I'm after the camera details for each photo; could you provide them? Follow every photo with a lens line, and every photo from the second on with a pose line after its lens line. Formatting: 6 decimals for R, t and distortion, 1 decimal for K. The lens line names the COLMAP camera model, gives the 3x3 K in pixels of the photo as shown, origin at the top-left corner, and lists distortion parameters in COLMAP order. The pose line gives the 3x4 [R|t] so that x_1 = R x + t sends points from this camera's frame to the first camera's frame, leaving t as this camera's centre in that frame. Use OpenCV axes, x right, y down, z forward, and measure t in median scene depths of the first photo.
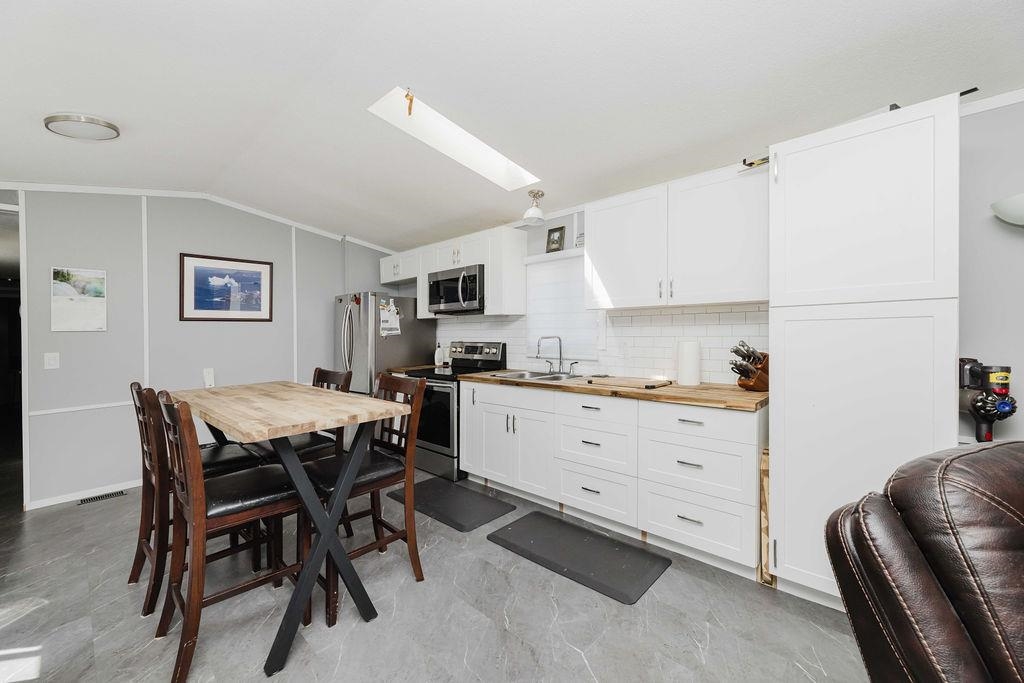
lens RADIAL K [[404.0, 0, 511.6], [0, 404.0, 330.3], [0, 0, 1]] dist [-0.000033, -0.000002]
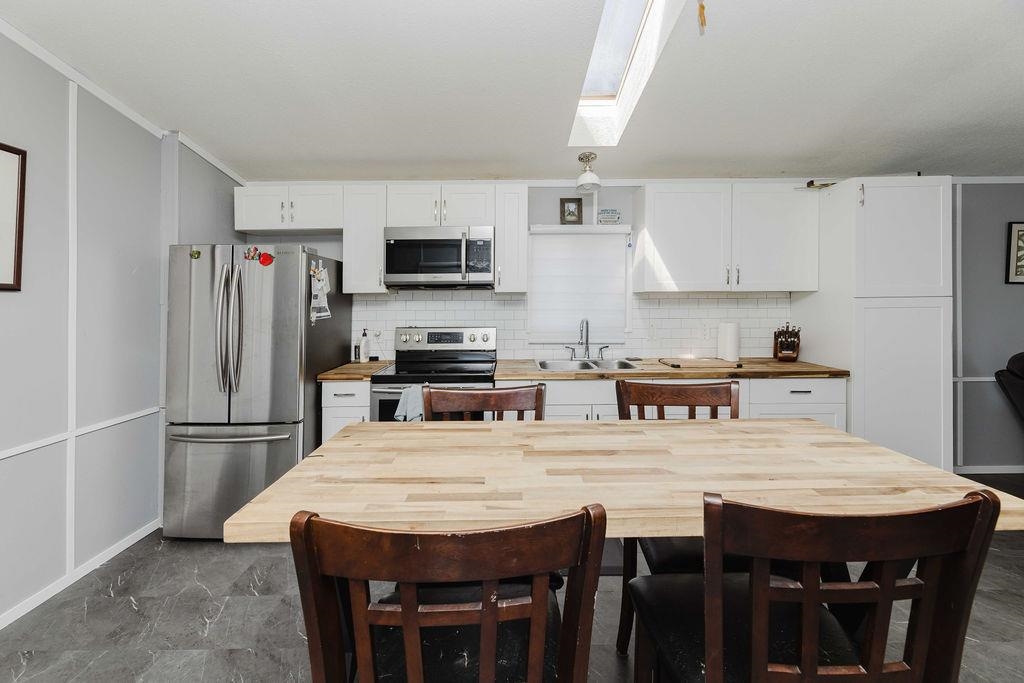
lens RADIAL K [[421.3, 0, 509.5], [0, 421.3, 284.6], [0, 0, 1]] dist [-0.001790, -0.000136]
pose [[0.725299, 0.038251, 0.687370, -0.626739], [-0.006502, 0.998791, -0.048720, -0.013177], [-0.688403, 0.030867, 0.724671, 0.411431]]
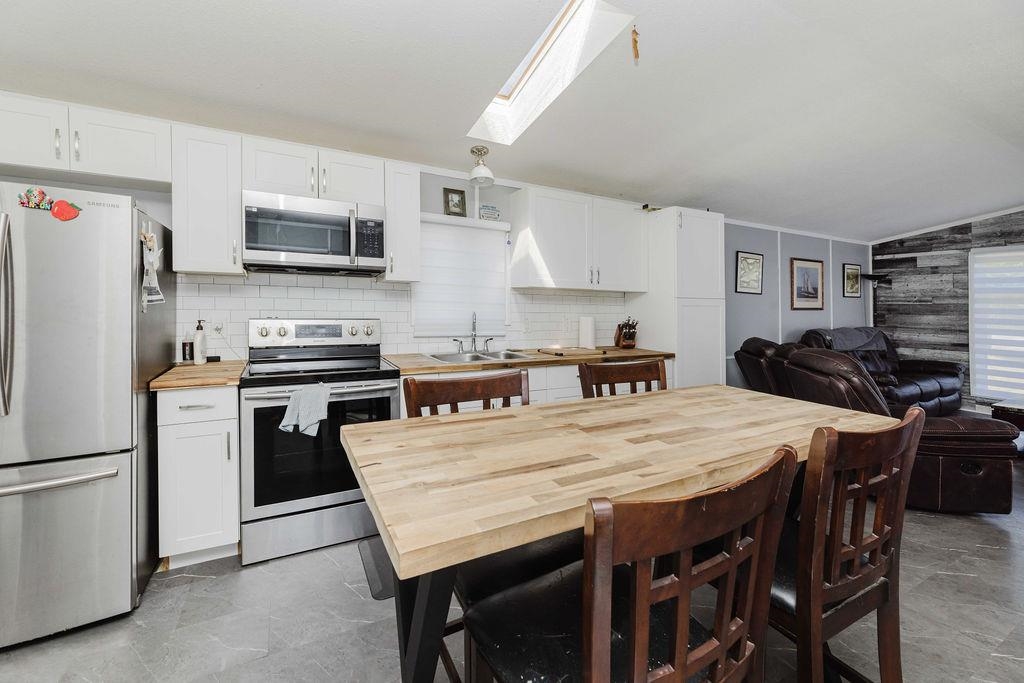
lens RADIAL K [[424.4, 0, 514.5], [0, 424.4, 287.9], [0, 0, 1]] dist [0.001371, 0.000057]
pose [[0.313558, 0.055477, 0.947947, -0.721998], [-0.029040, 0.998385, -0.048823, 0.005871], [-0.949125, -0.012220, 0.314663, 0.579641]]
